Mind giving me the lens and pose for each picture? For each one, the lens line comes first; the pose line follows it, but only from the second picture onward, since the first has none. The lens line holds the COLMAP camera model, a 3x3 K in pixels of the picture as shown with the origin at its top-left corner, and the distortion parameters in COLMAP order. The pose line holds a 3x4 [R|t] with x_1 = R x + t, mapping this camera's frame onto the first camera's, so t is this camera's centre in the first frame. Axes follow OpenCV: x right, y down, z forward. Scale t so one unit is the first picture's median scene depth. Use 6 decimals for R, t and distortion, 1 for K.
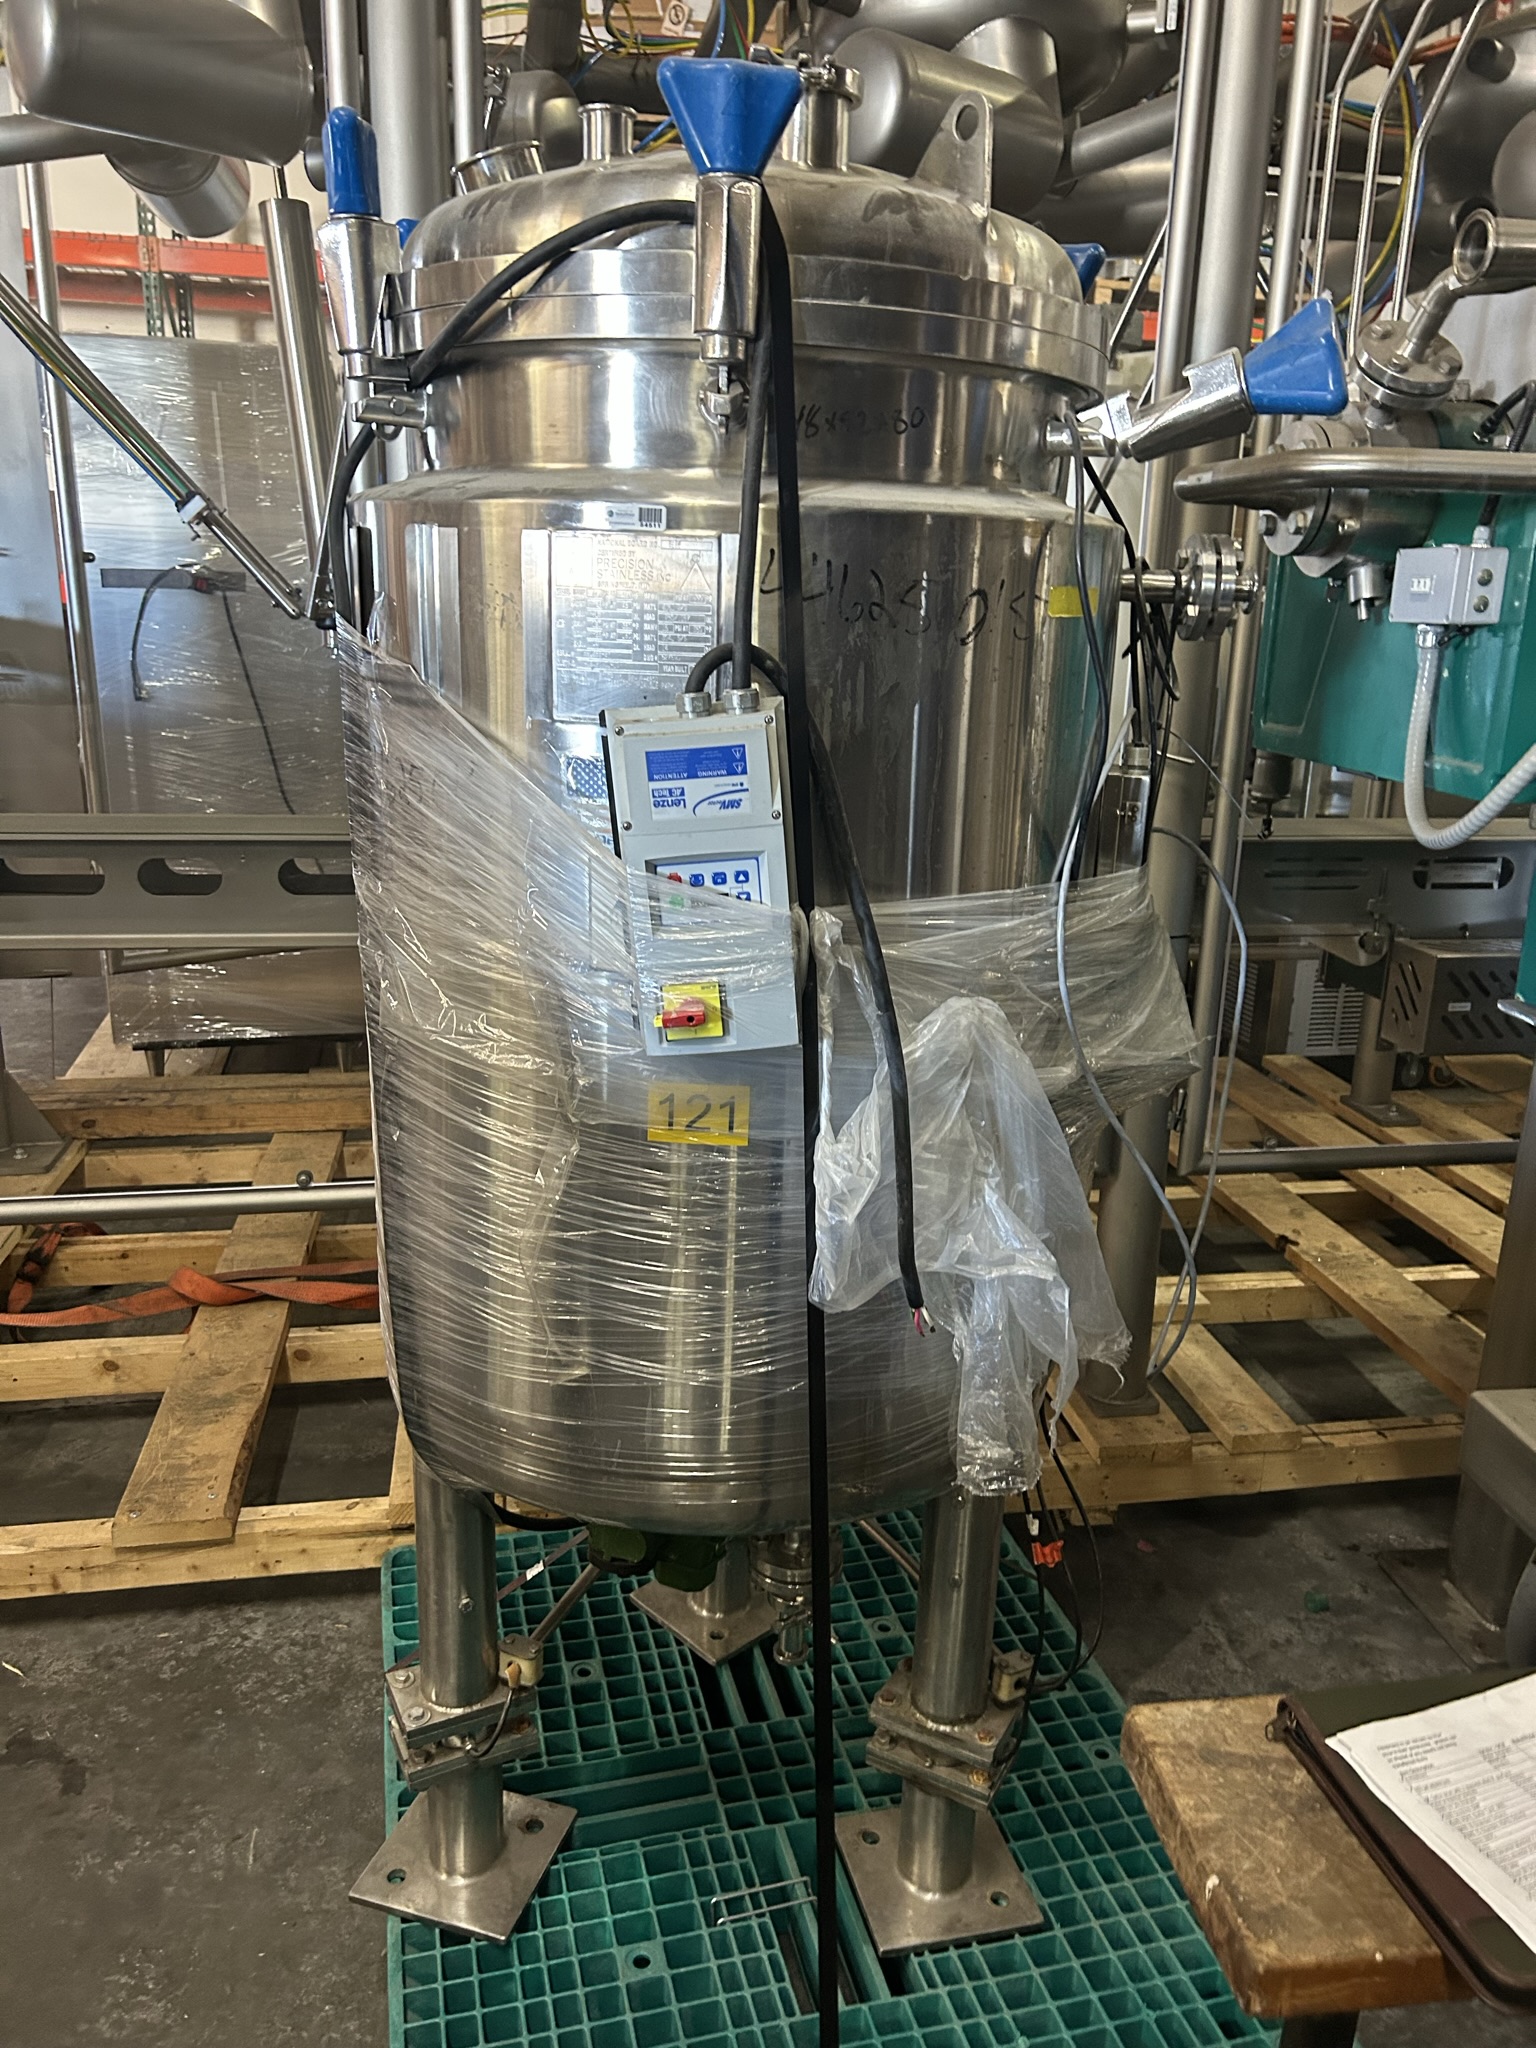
lens RADIAL K [[1542.9, 0, 768.0], [0, 1542.9, 1024.0], [0, 0, 1]] dist [0.008947, 0.005884]
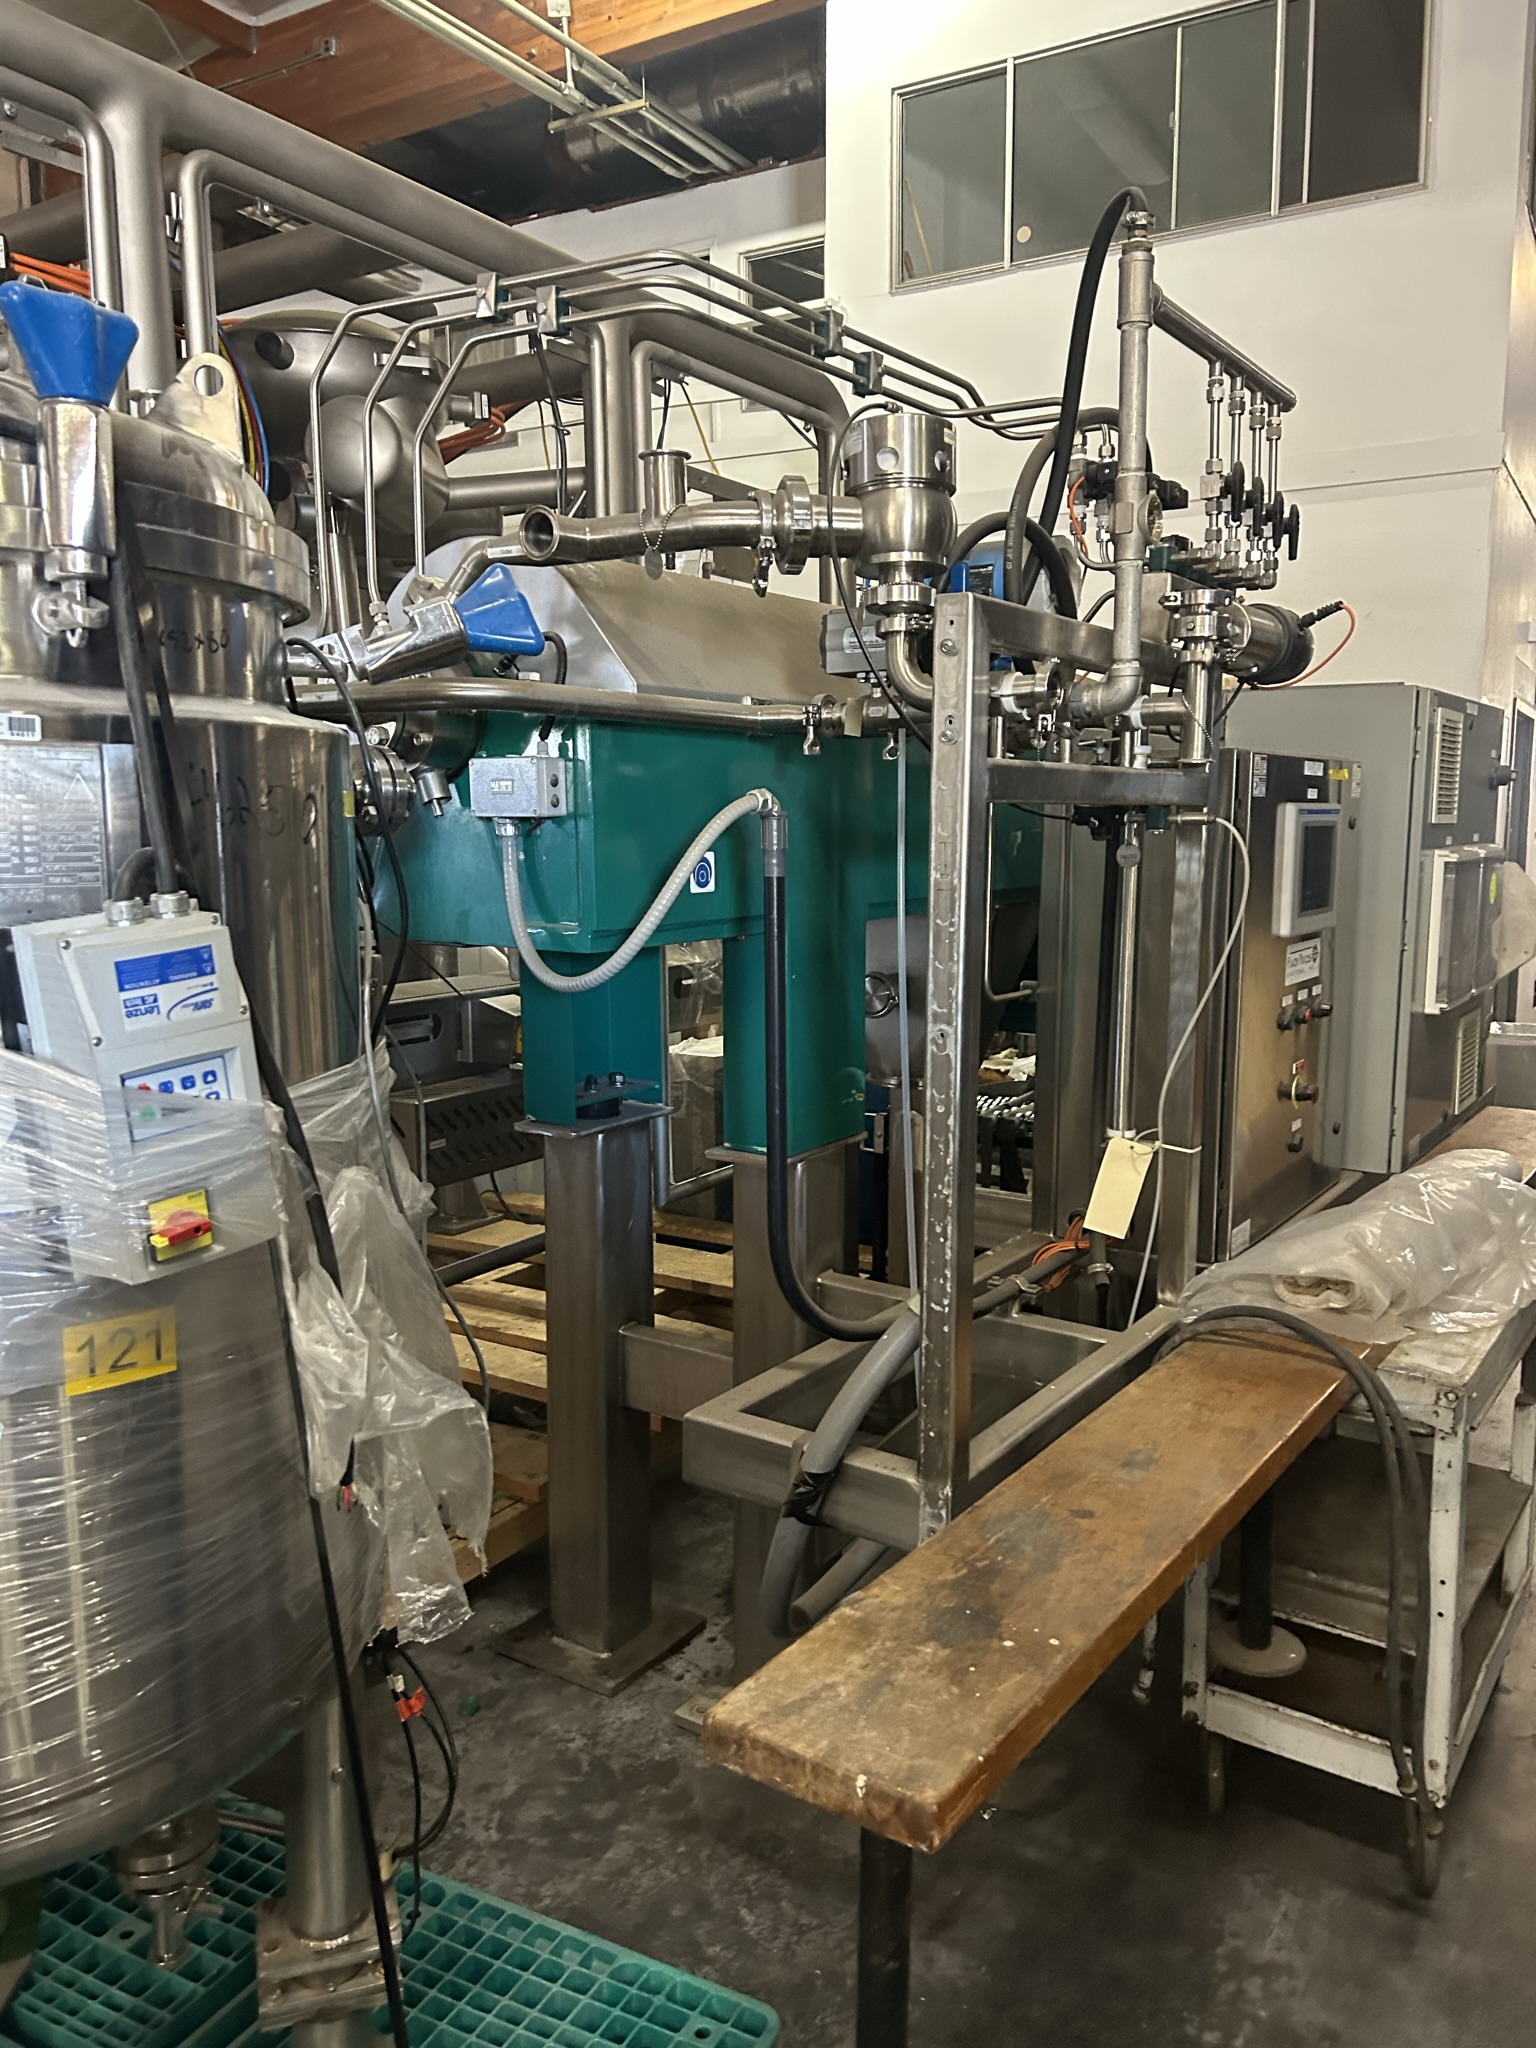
lens RADIAL K [[1542.9, 0, 768.0], [0, 1542.9, 1024.0], [0, 0, 1]] dist [0.008947, 0.005884]
pose [[0.688469, -0.126694, 0.714115, -0.457846], [0.218639, 0.975074, -0.037795, -0.012025], [-0.691526, 0.182154, 0.699008, 0.047467]]
